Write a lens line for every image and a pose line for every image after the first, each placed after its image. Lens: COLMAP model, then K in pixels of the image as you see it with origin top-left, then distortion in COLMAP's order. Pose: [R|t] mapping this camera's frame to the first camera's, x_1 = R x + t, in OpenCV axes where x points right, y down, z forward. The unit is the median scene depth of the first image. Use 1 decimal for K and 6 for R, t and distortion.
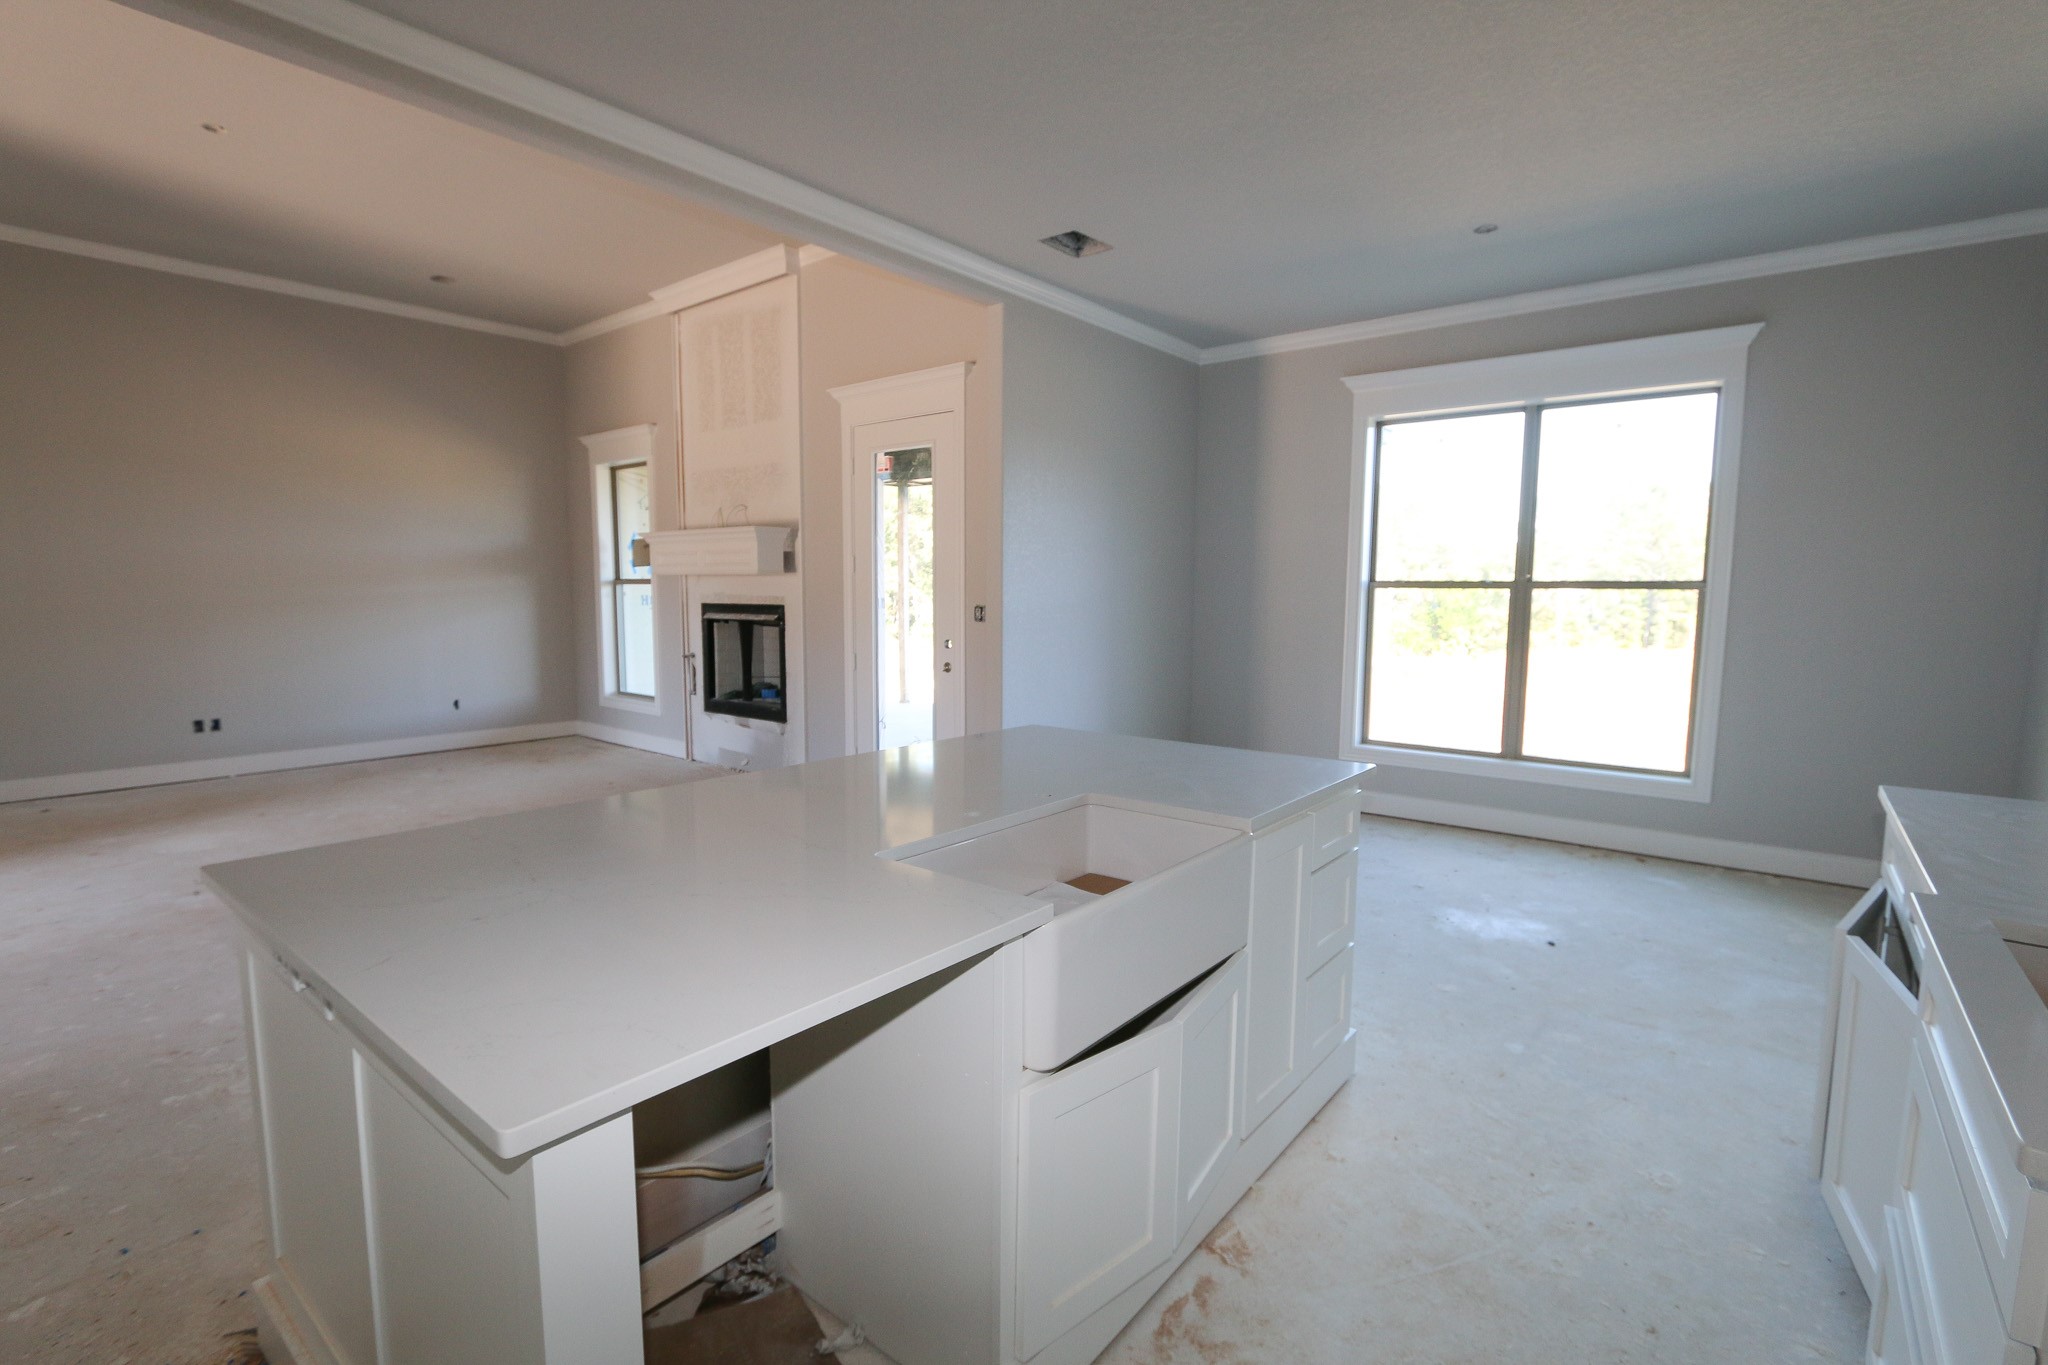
lens RADIAL K [[941.7, 0, 1016.8], [0, 941.7, 684.1], [0, 0, 1]] dist [-0.025394, 0.006946]
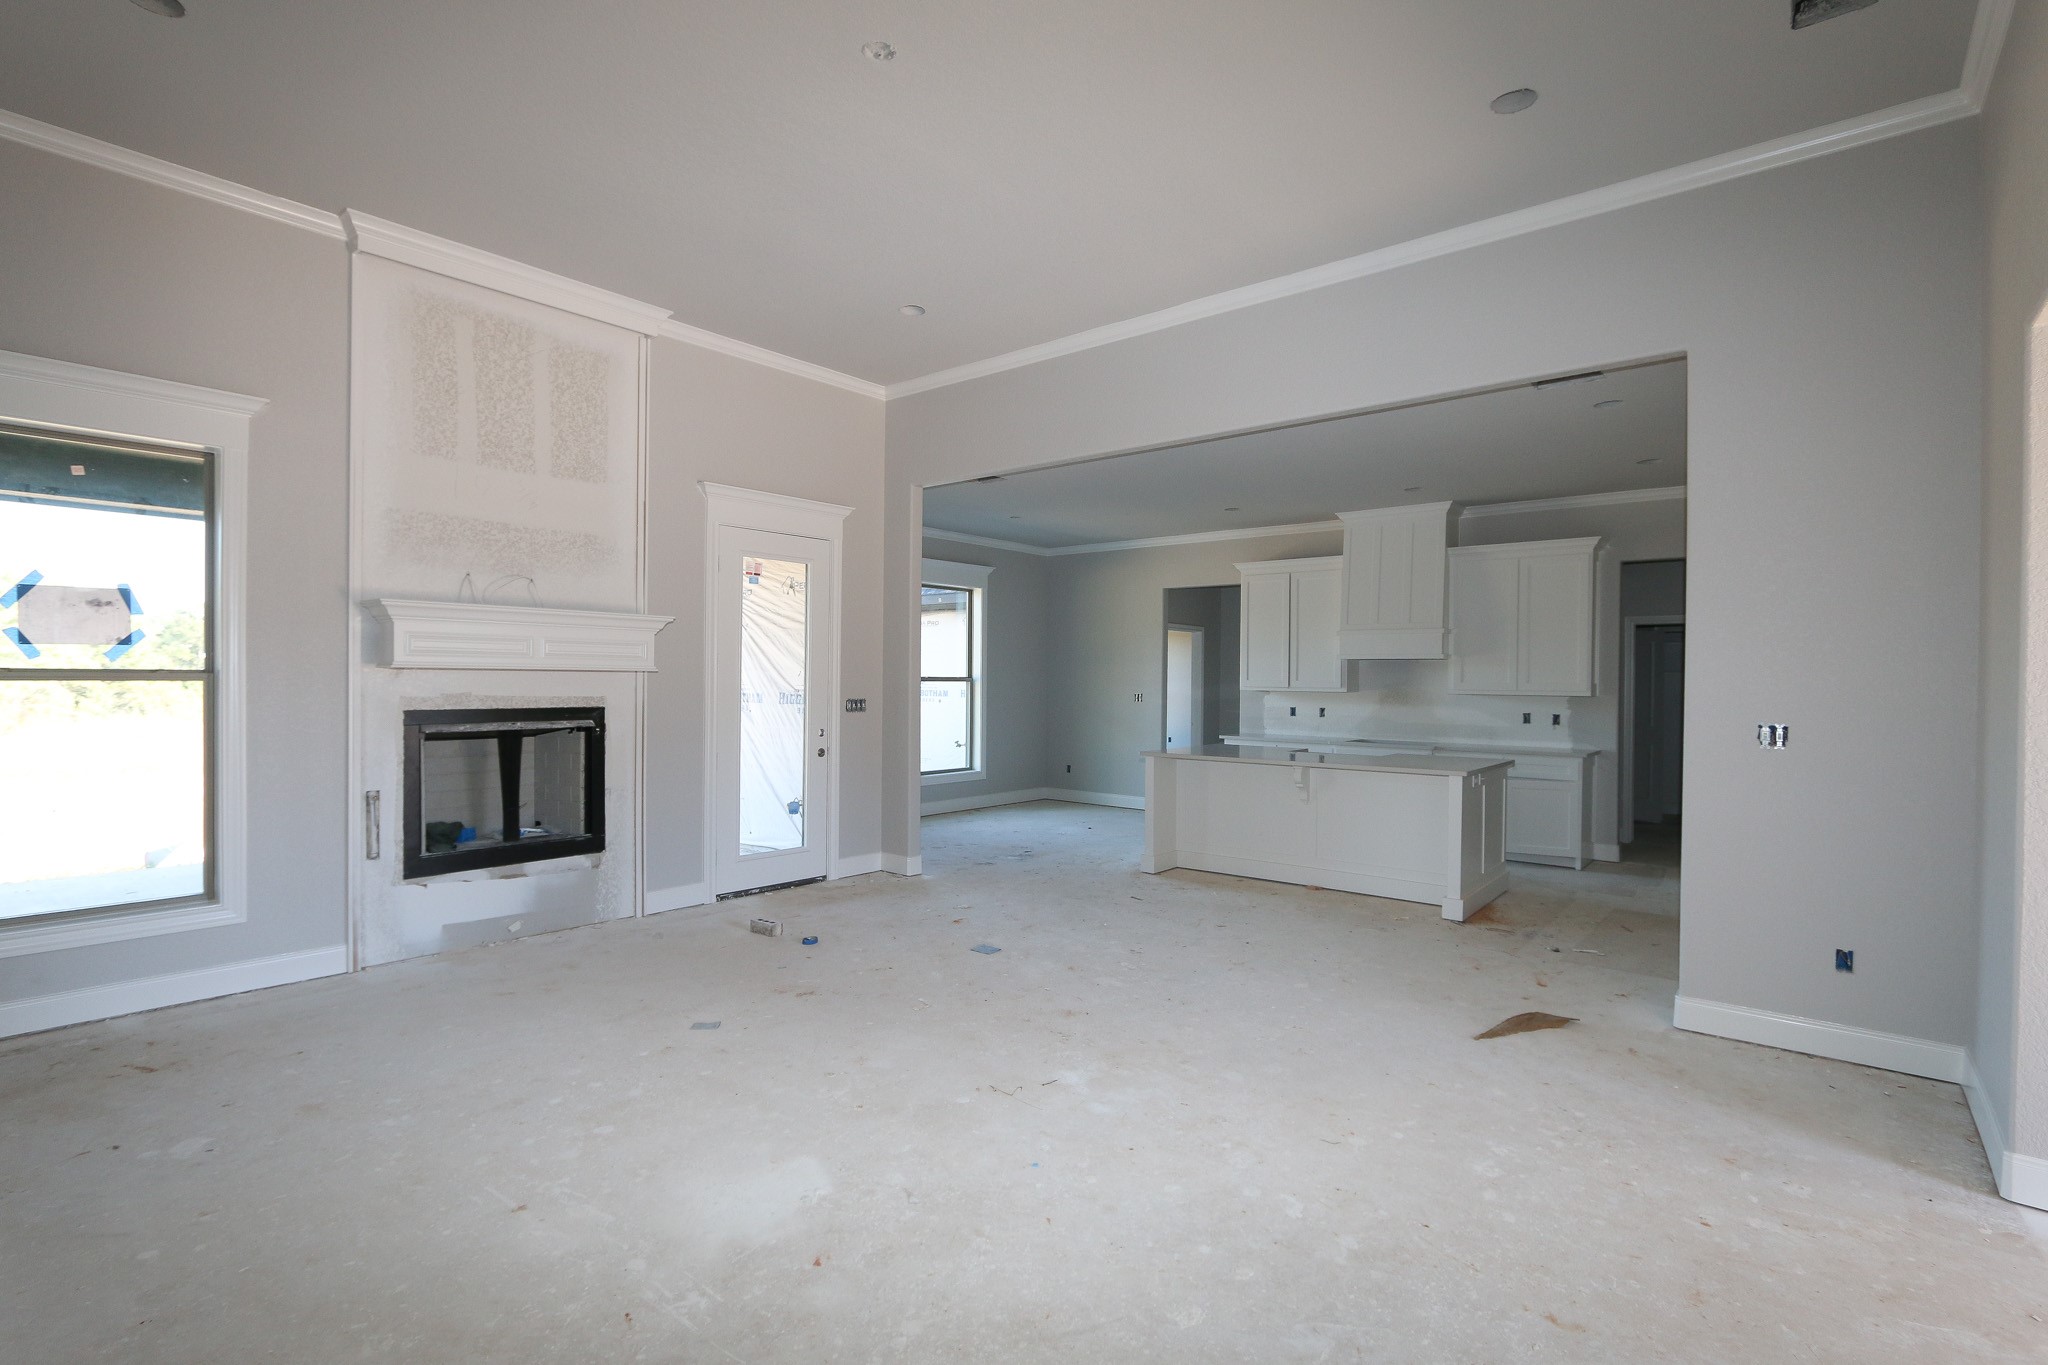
lens RADIAL K [[955.8, 0, 1017.3], [0, 955.8, 686.2], [0, 0, 1]] dist [-0.025170, 0.006506]
pose [[0.014441, -0.013670, 0.999802, -1.064678], [0.094141, 0.995484, 0.012251, -0.077479], [-0.995454, 0.093945, 0.015663, 0.618252]]
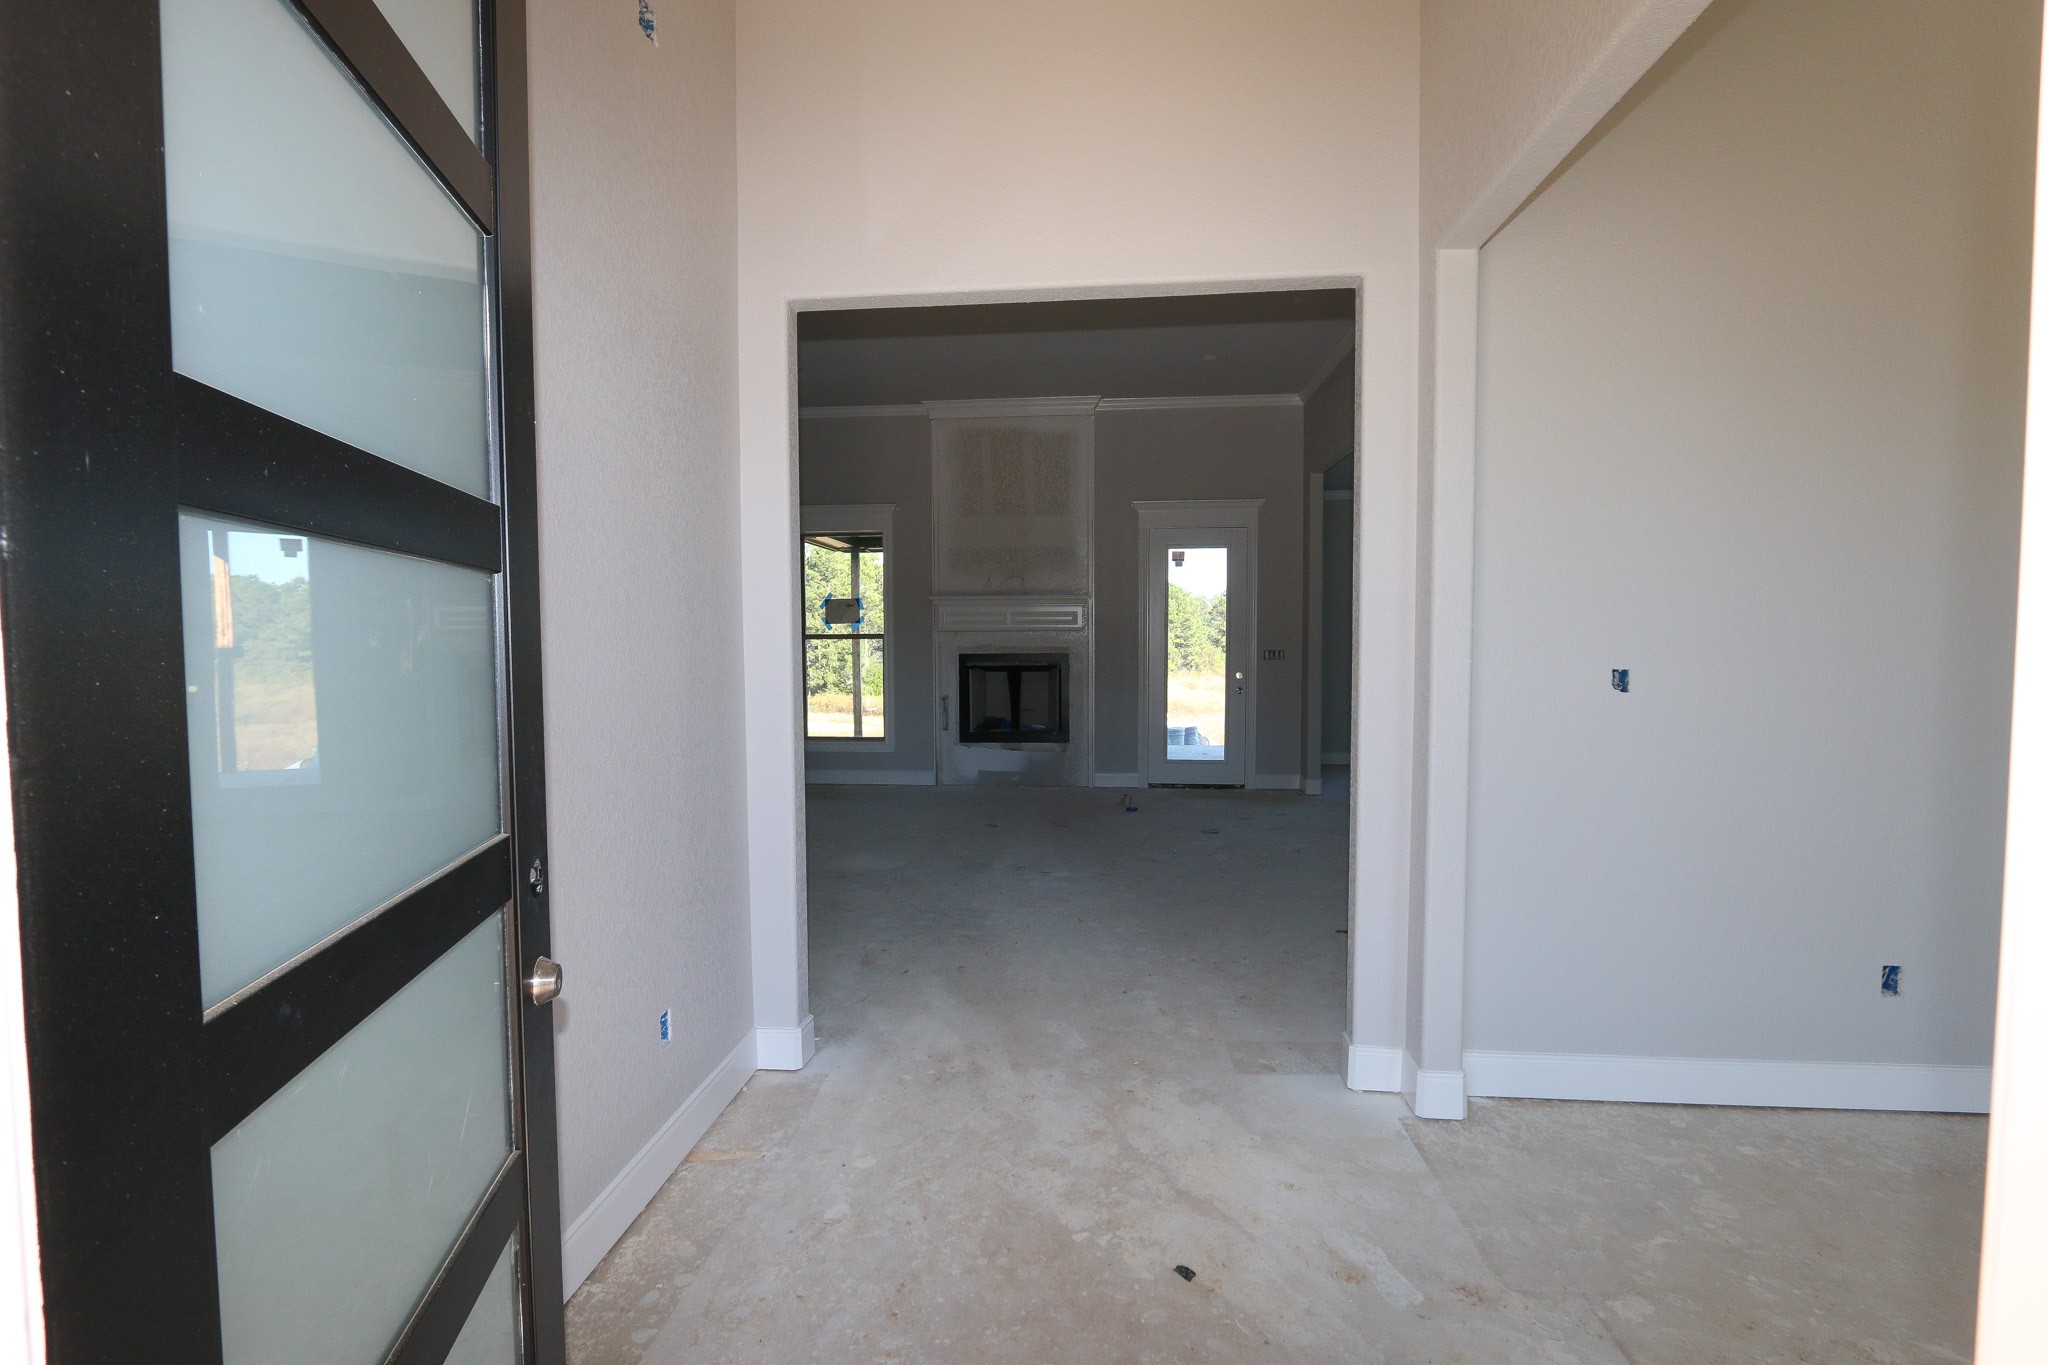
lens RADIAL K [[941.7, 0, 1016.8], [0, 941.7, 684.1], [0, 0, 1]] dist [-0.025394, 0.006946]
pose [[0.830647, -0.034678, 0.555719, -1.039651], [0.065929, 0.997163, -0.036320, 0.003097], [-0.552882, 0.066807, 0.830577, -0.063728]]
